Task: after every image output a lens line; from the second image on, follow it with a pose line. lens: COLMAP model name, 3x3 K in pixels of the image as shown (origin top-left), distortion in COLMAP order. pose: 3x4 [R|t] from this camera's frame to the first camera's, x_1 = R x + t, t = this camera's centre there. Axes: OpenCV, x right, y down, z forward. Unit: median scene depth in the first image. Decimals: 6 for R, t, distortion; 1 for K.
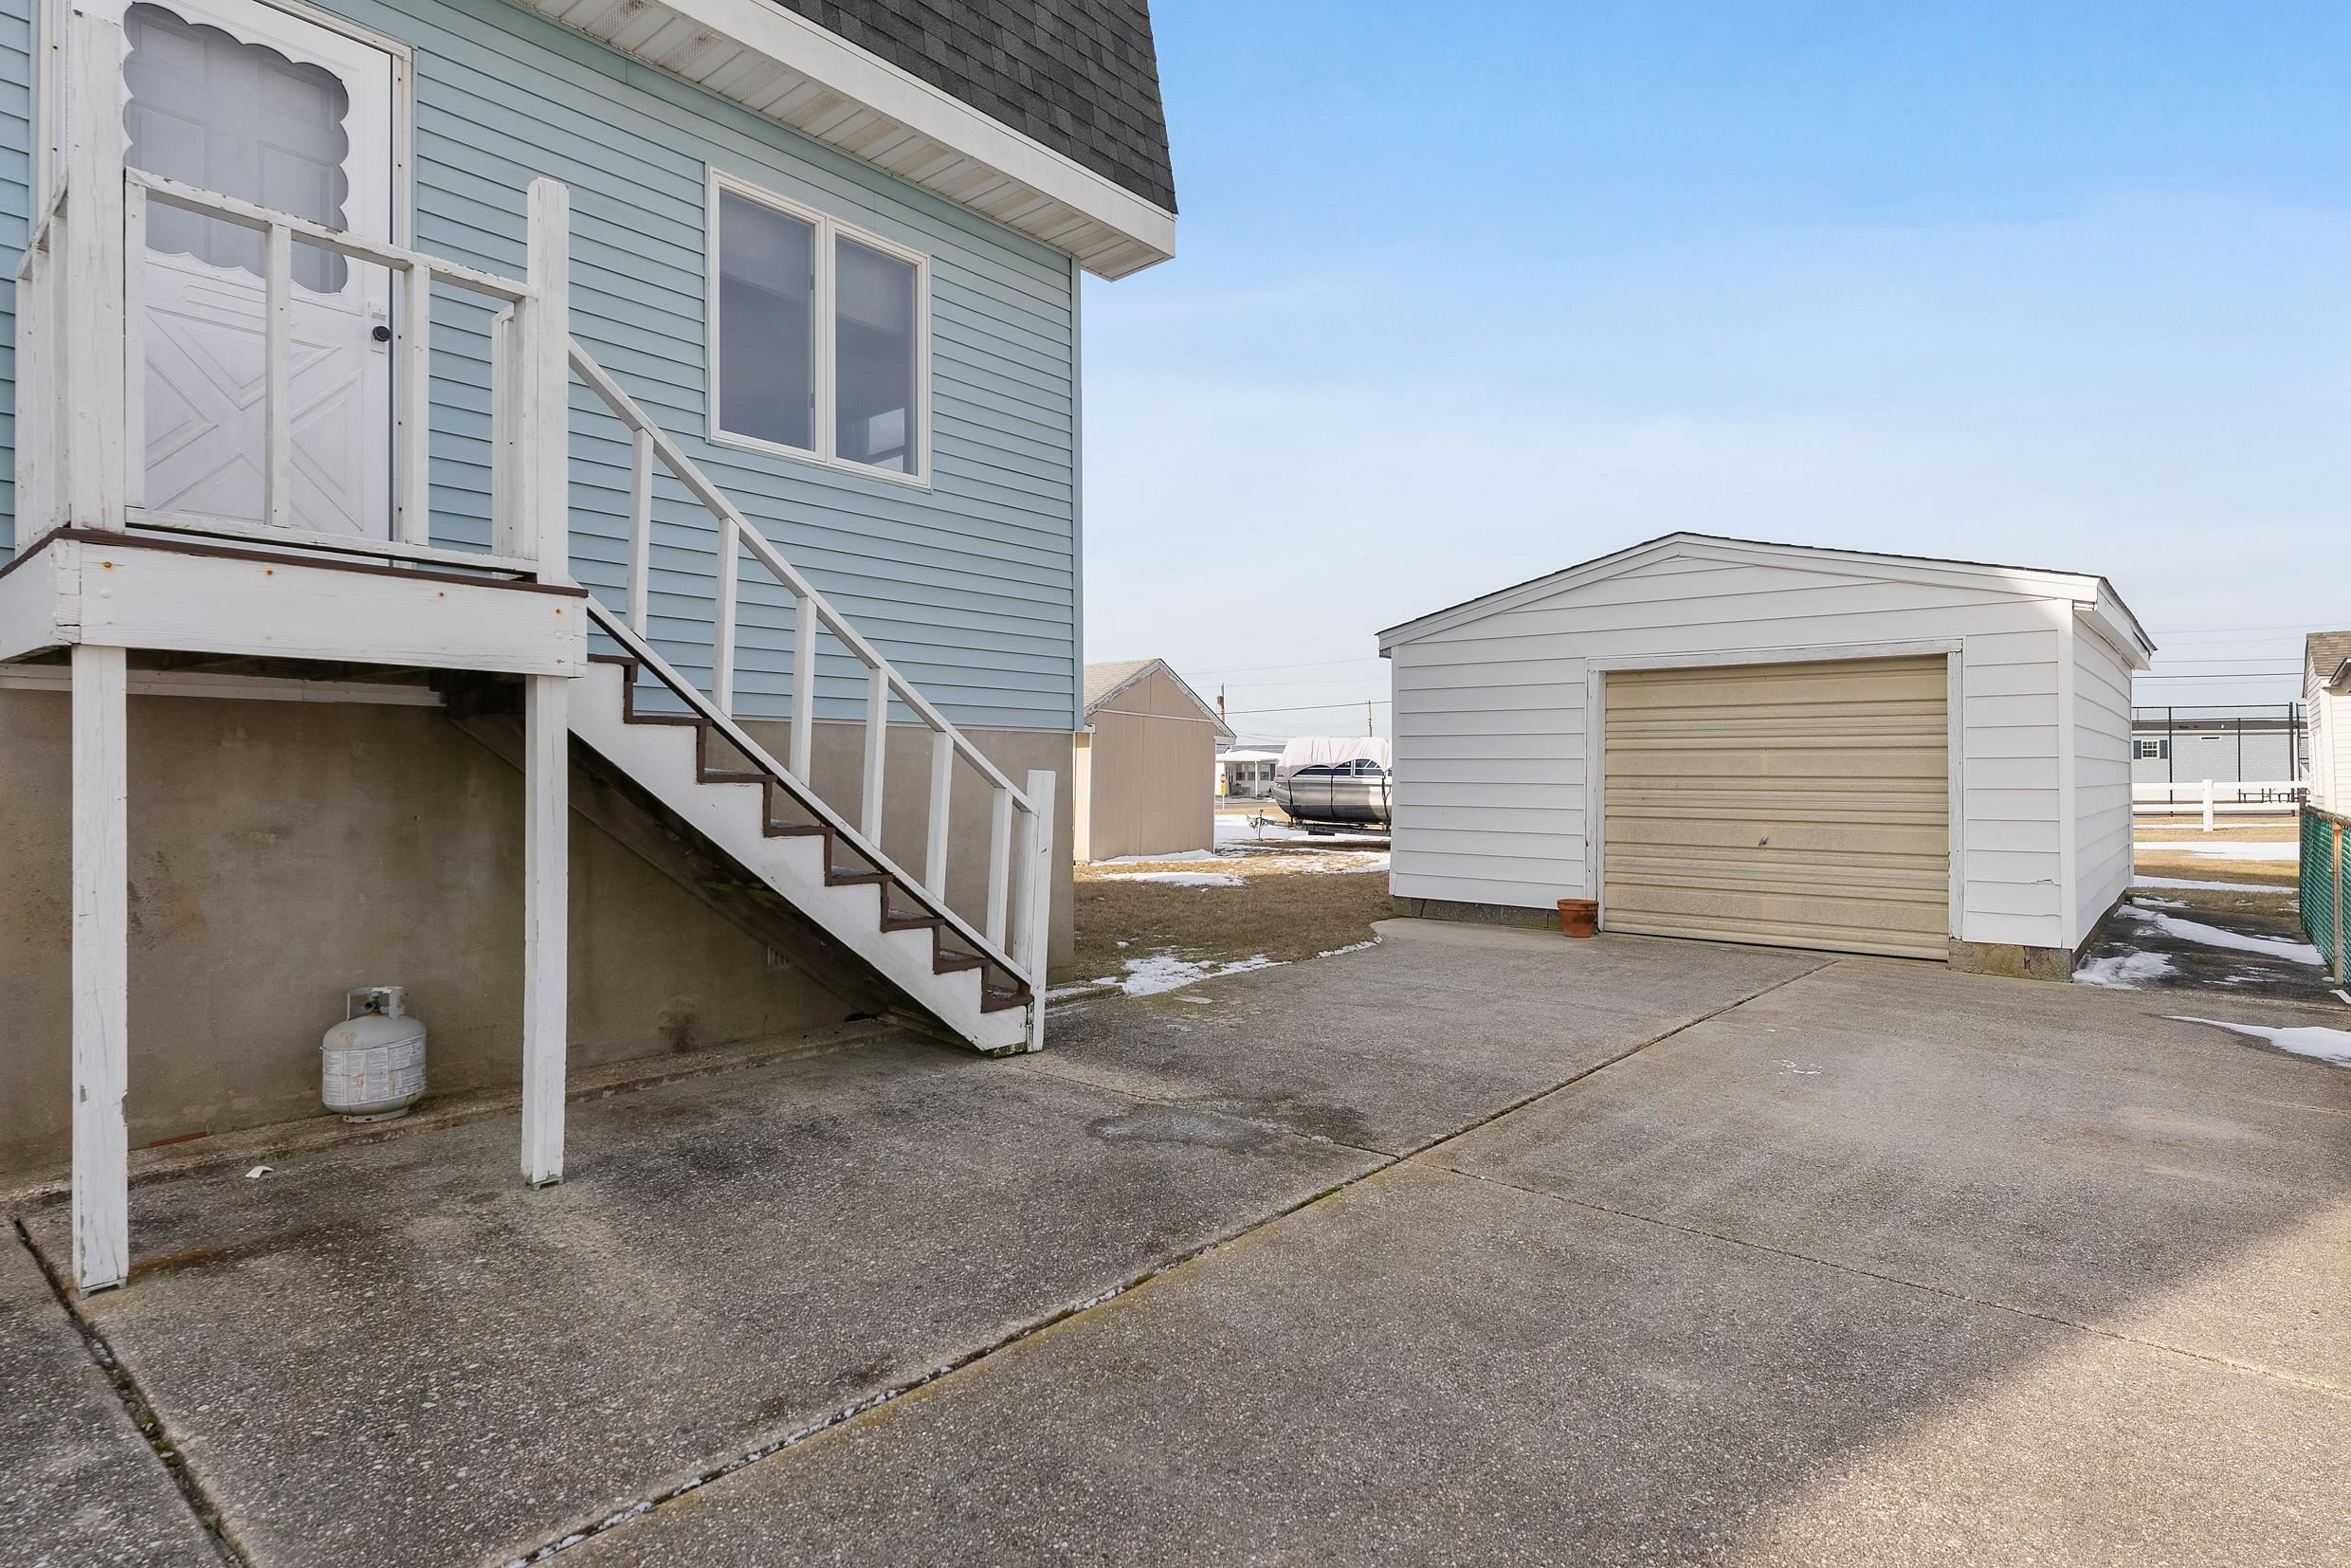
lens RADIAL K [[1227.6, 0, 1175.5], [0, 1227.6, 784.0], [0, 0, 1]] dist [-0.002090, 0.000513]
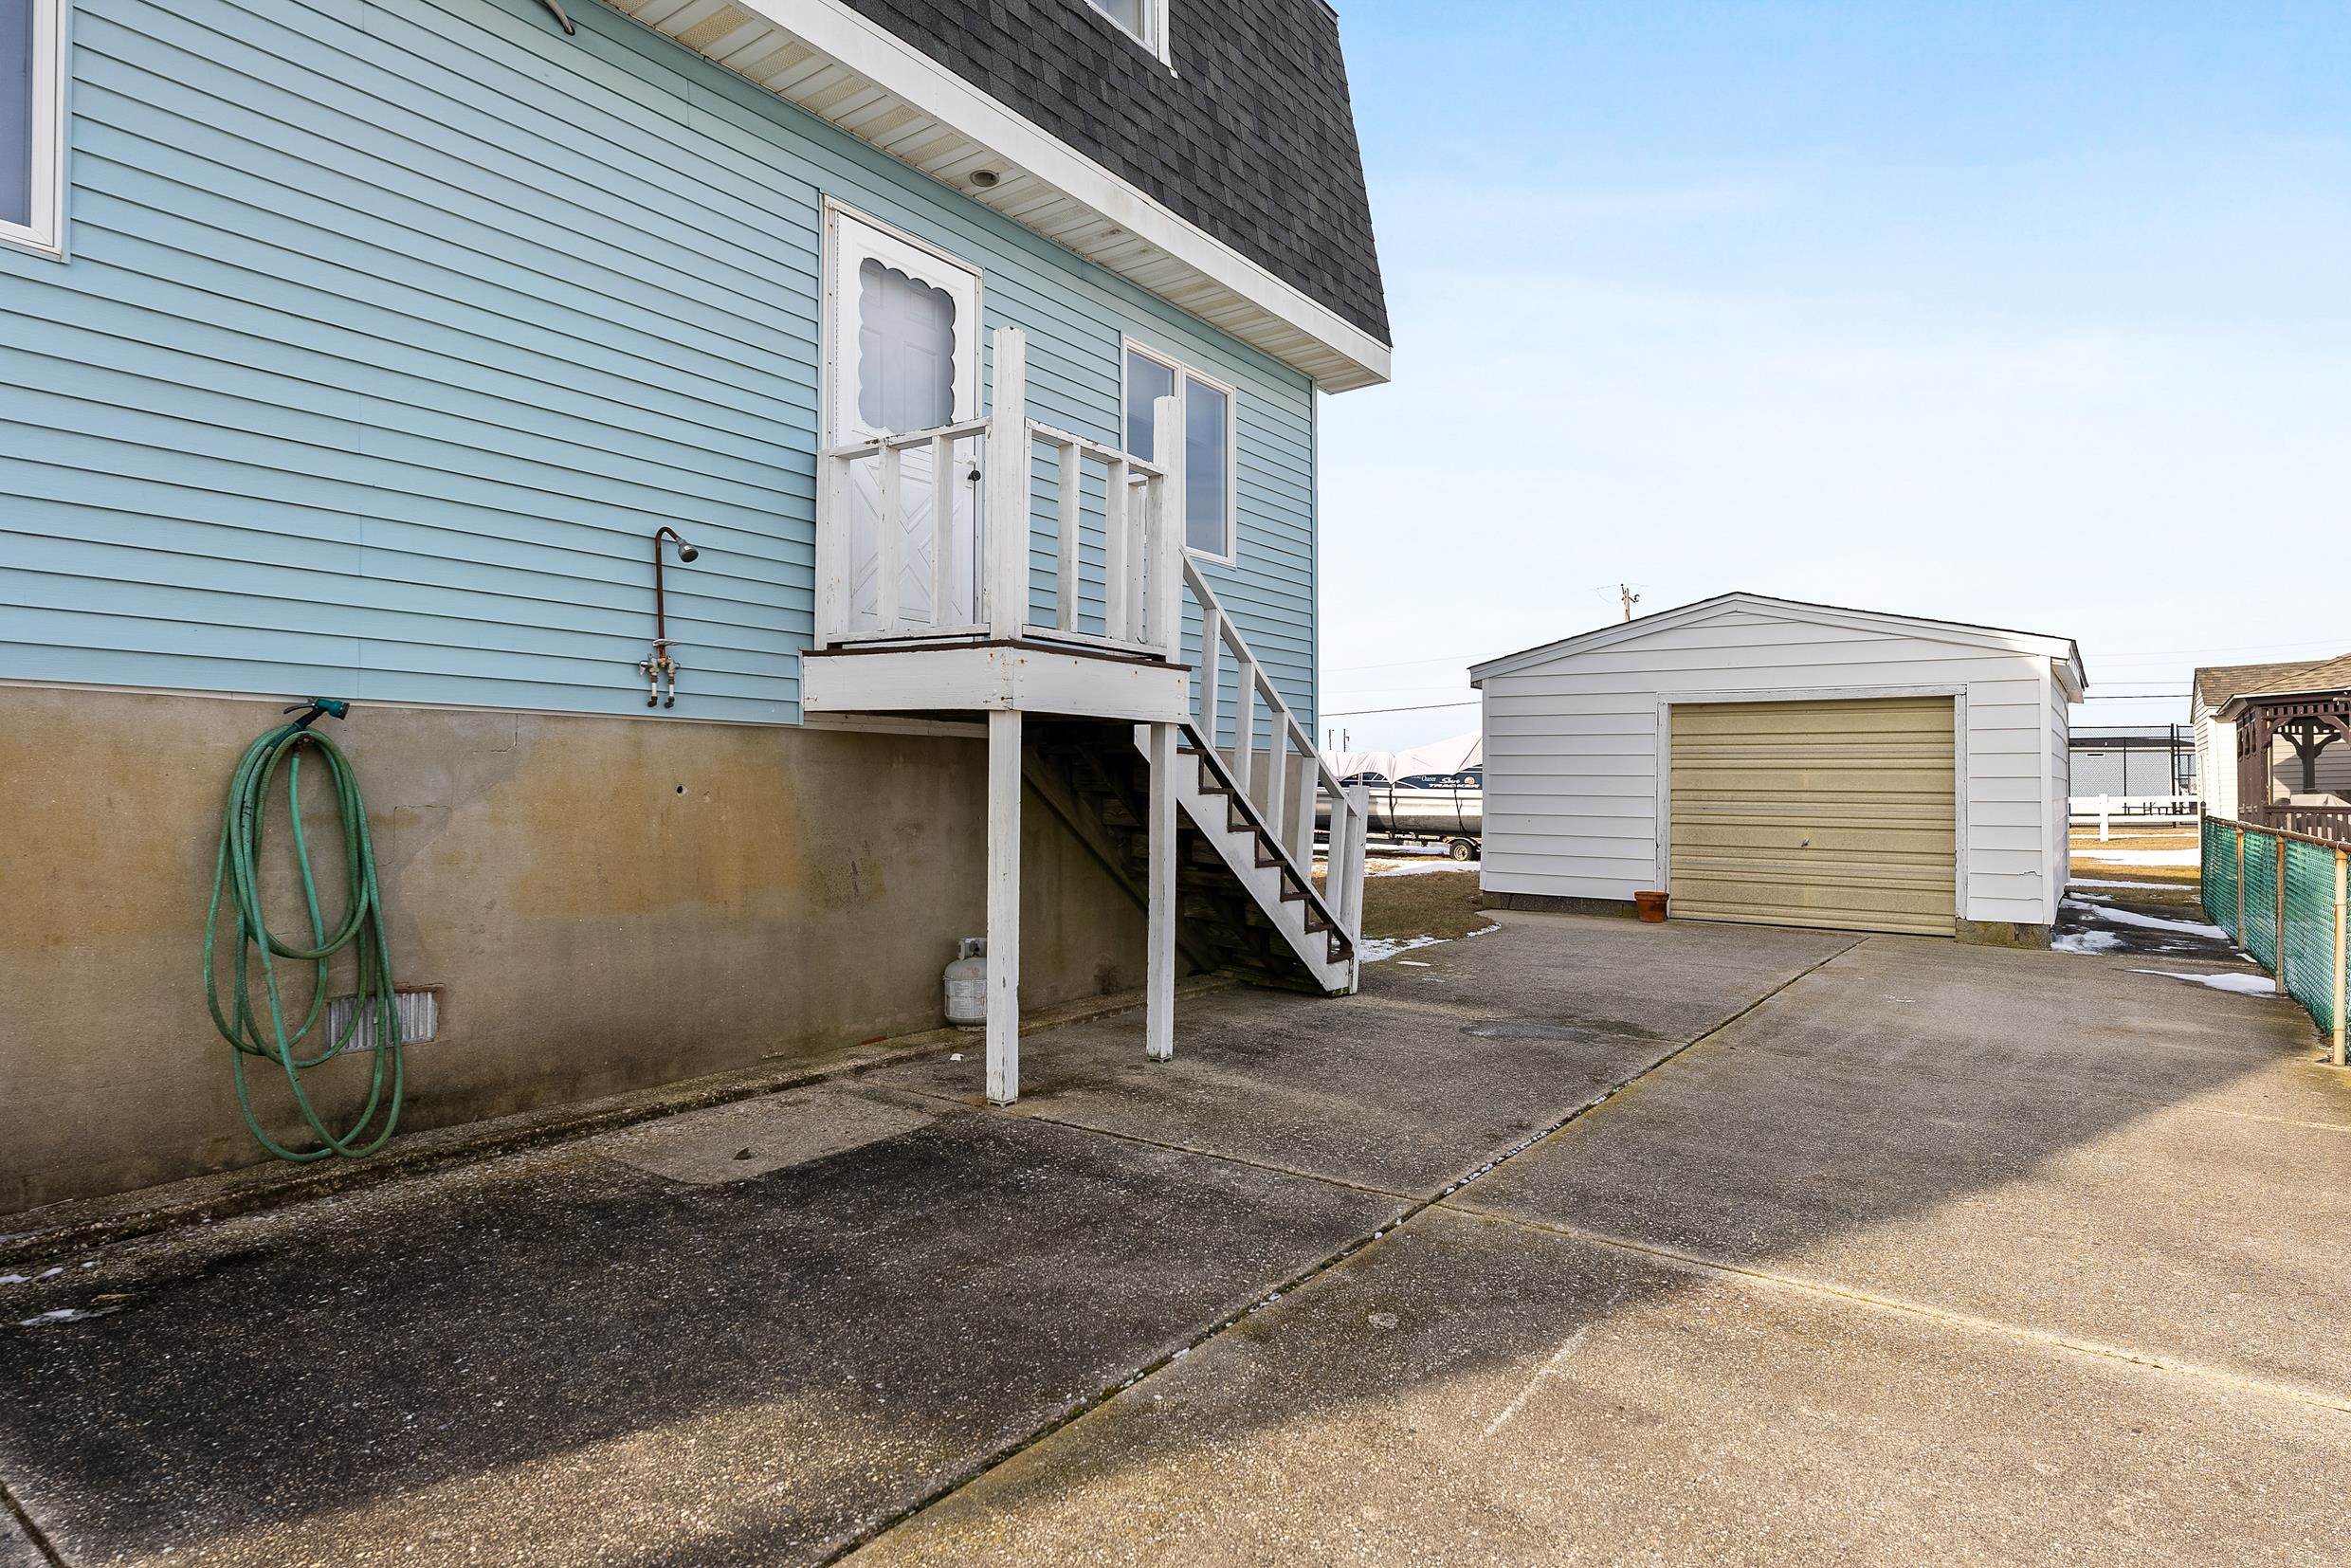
lens RADIAL K [[1274.3, 0, 1175.5], [0, 1274.3, 784.0], [0, 0, 1]] dist [0.000433, -0.001504]
pose [[0.996739, 0.004314, 0.080572, -0.287361], [-0.003657, 0.999959, -0.008299, -0.000159], [-0.080604, 0.007977, 0.996714, -0.258638]]
